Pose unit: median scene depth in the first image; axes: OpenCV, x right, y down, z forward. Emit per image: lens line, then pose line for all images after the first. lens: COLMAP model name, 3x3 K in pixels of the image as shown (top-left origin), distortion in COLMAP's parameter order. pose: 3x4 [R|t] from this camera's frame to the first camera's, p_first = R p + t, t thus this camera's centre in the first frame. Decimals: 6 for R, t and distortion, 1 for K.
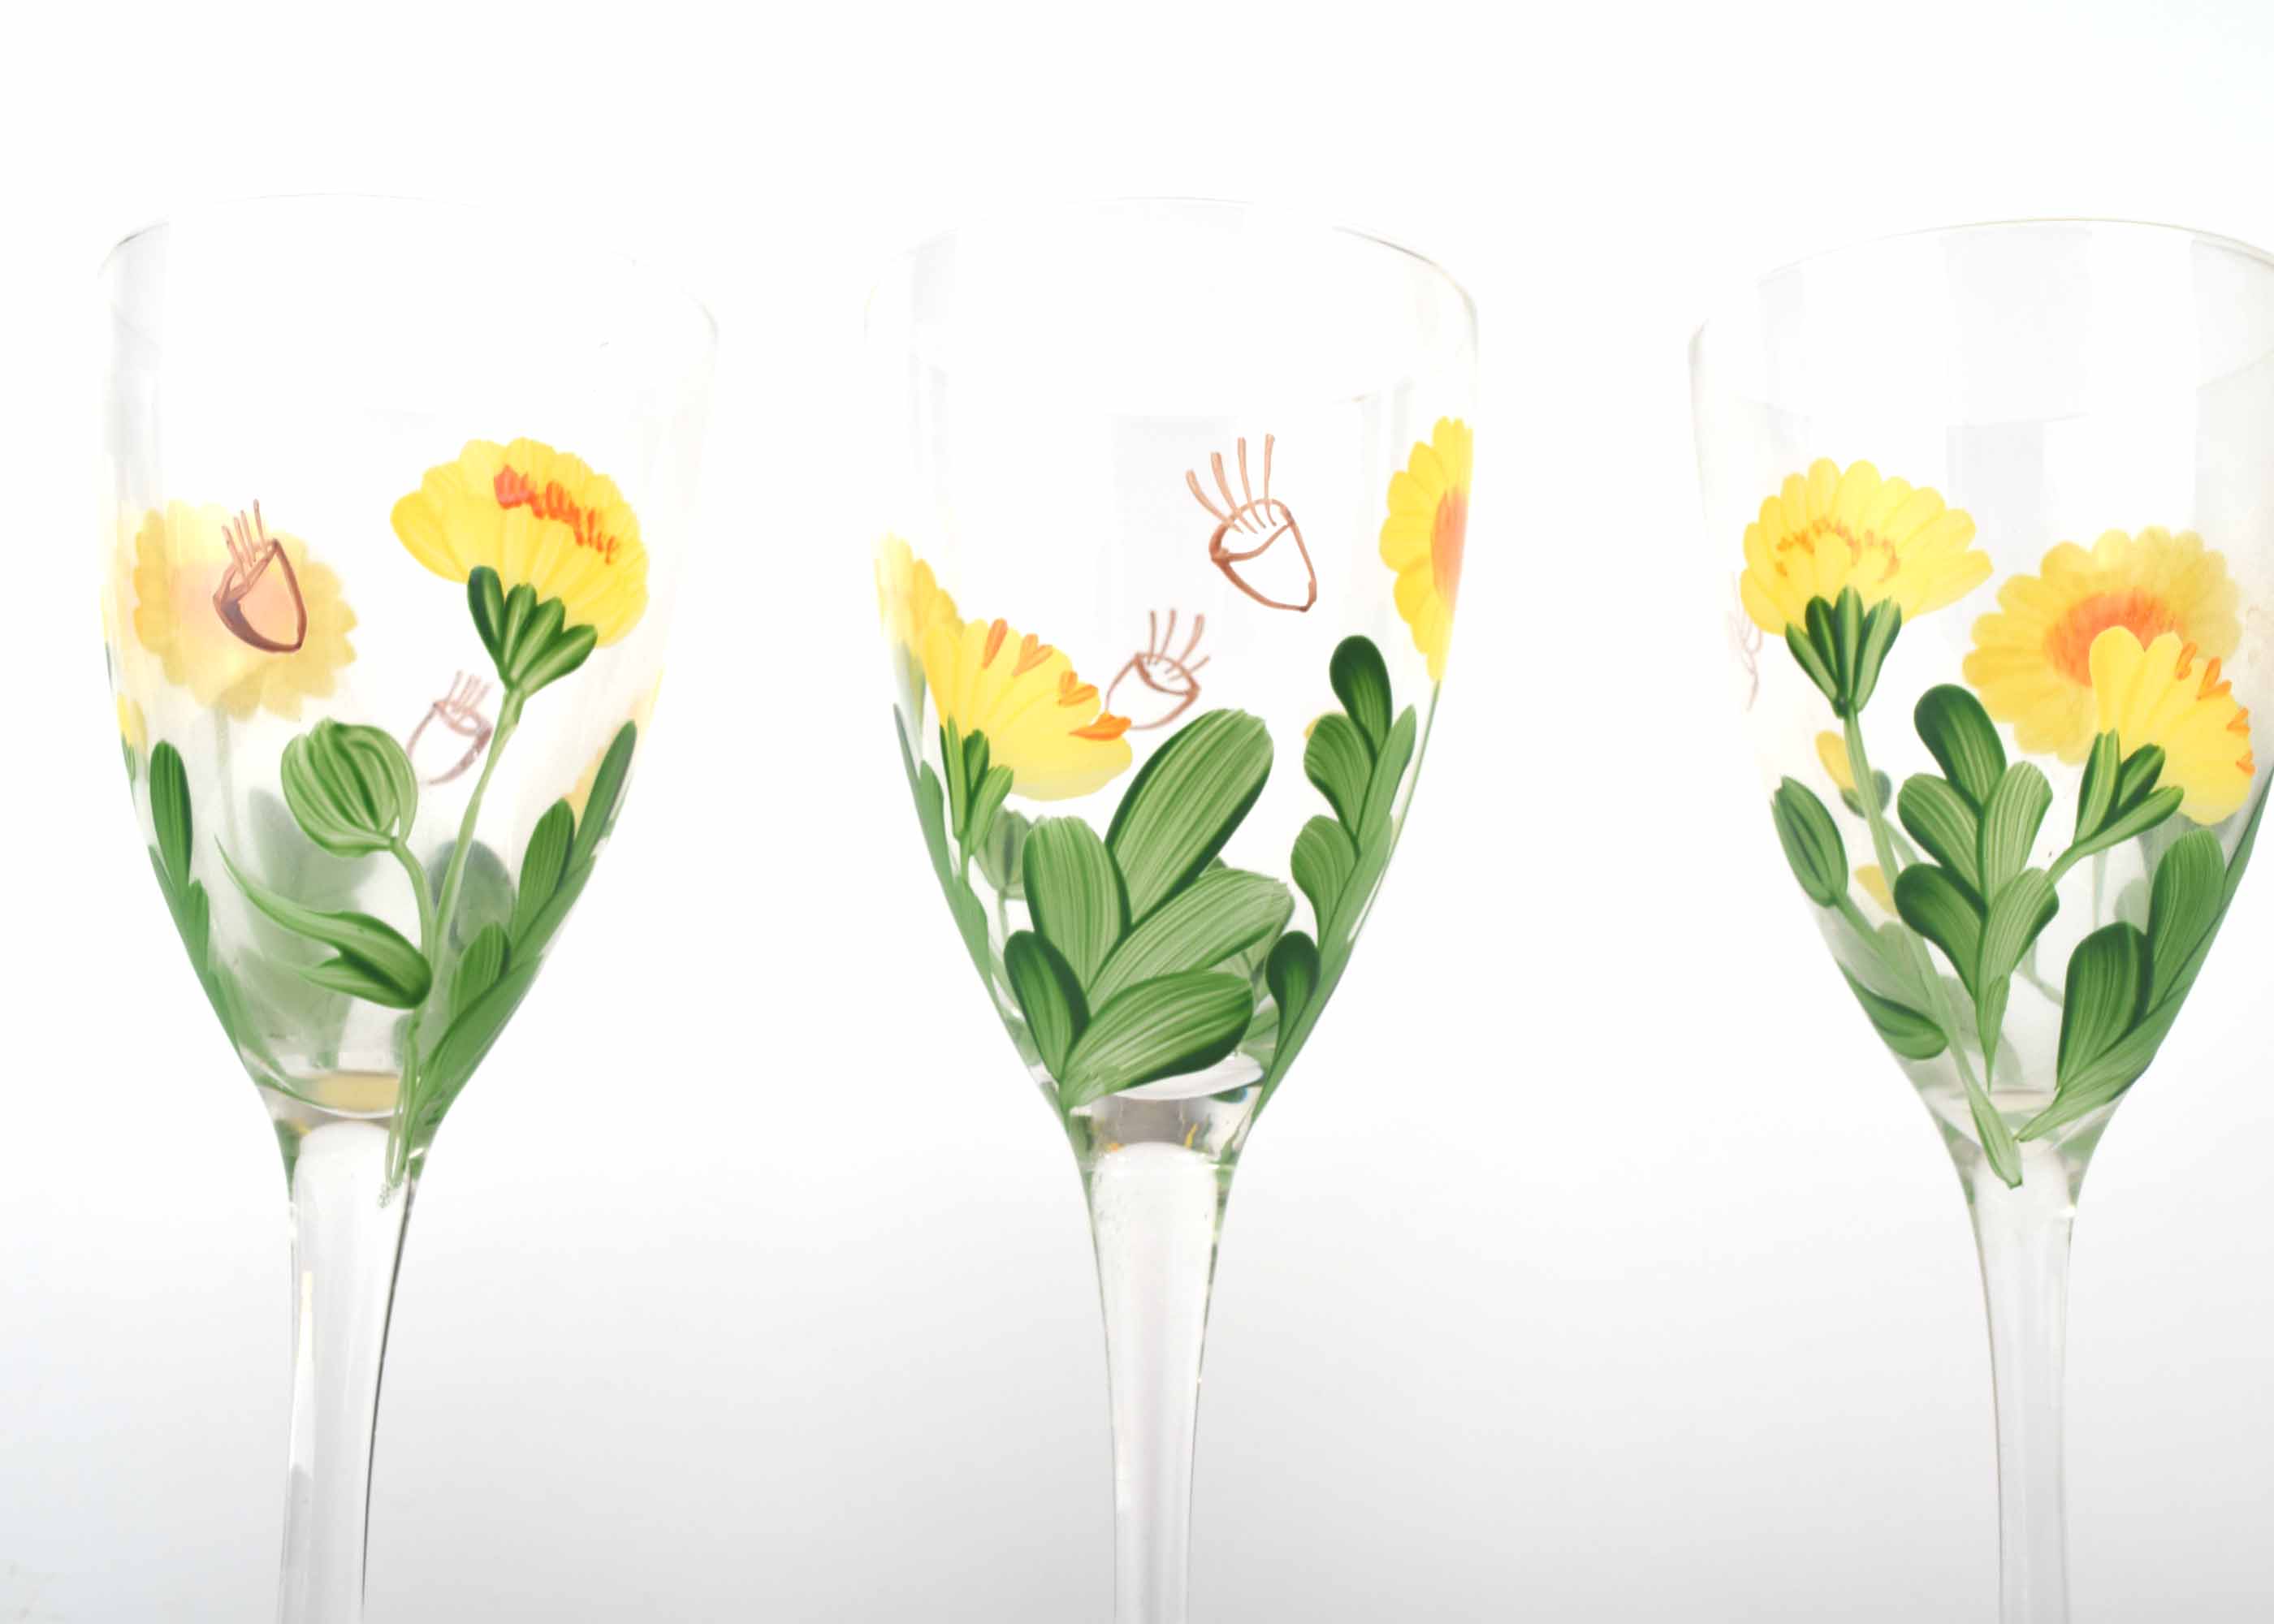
lens RADIAL K [[3028.9, 0, 1142.1], [0, 3028.9, 799.2], [0, 0, 1]] dist [-0.045284, 0.000000]
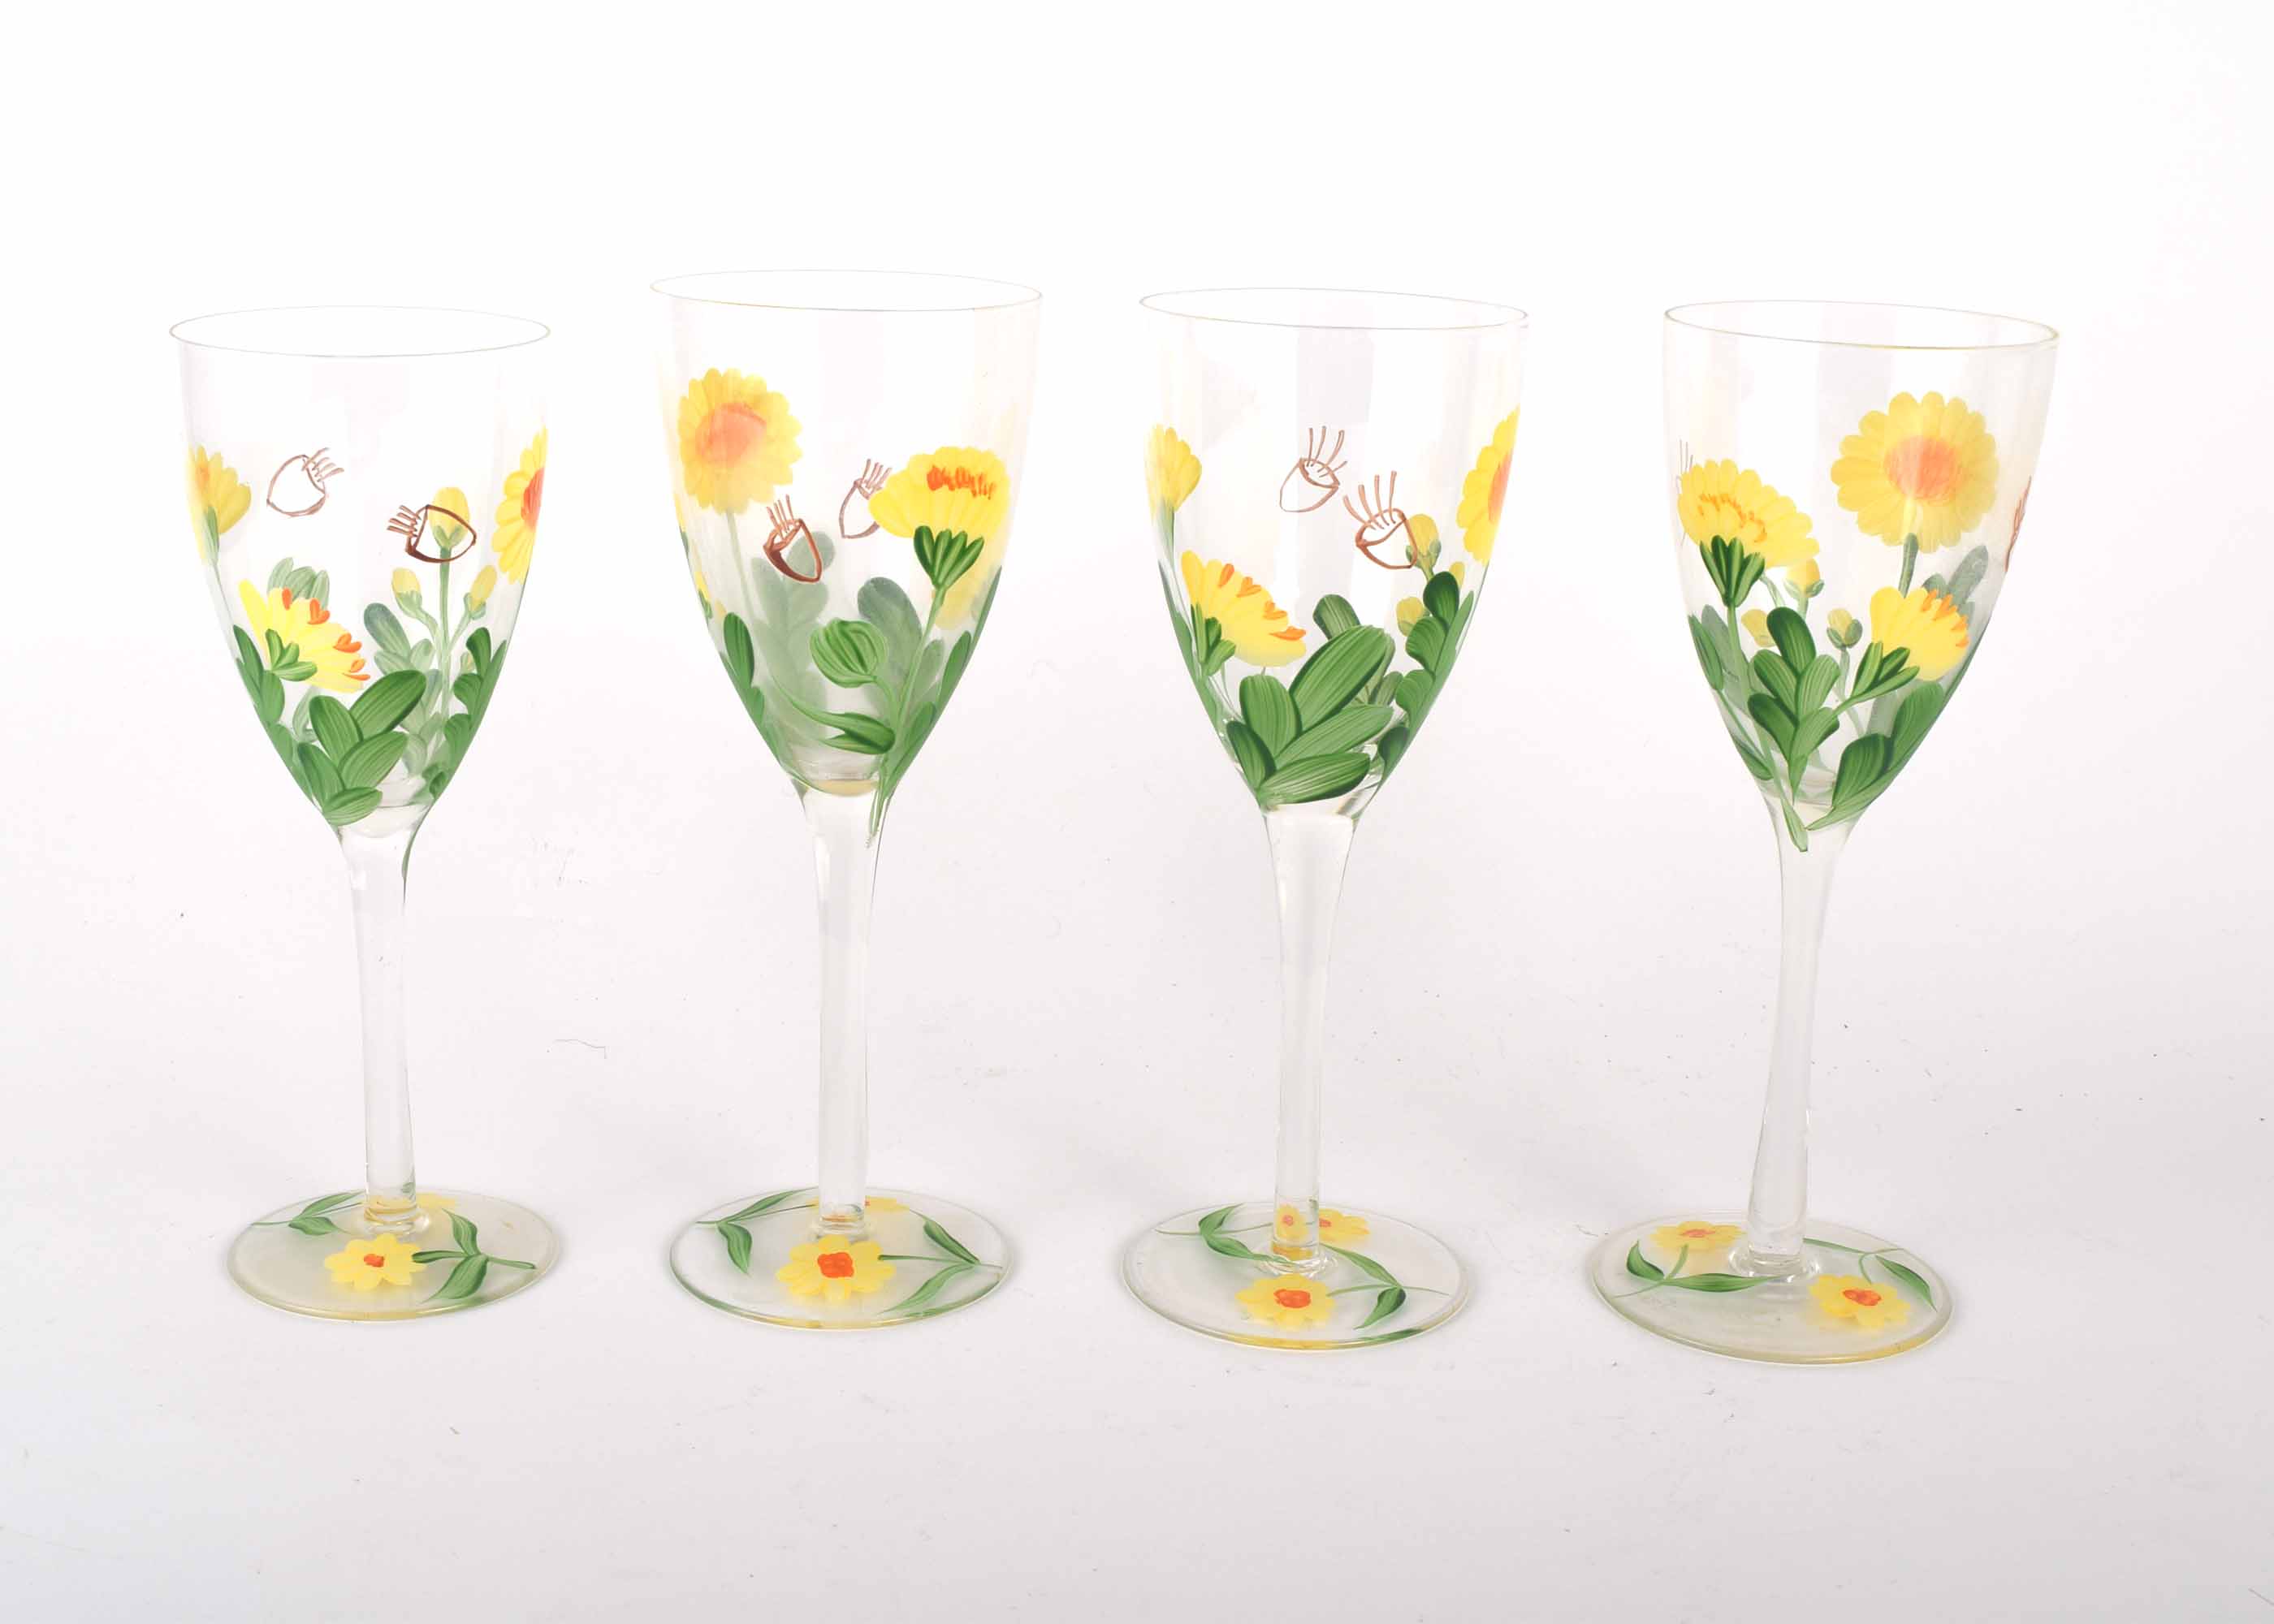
lens RADIAL K [[3028.9, 0, 1135.2], [0, 3028.9, 822.4], [0, 0, 1]] dist [-0.045284, 0.000000]
pose [[0.999778, 0.013619, -0.016091, -0.069943], [-0.005014, 0.895034, 0.445970, -0.679157], [0.020476, -0.445790, 0.894903, -0.575953]]
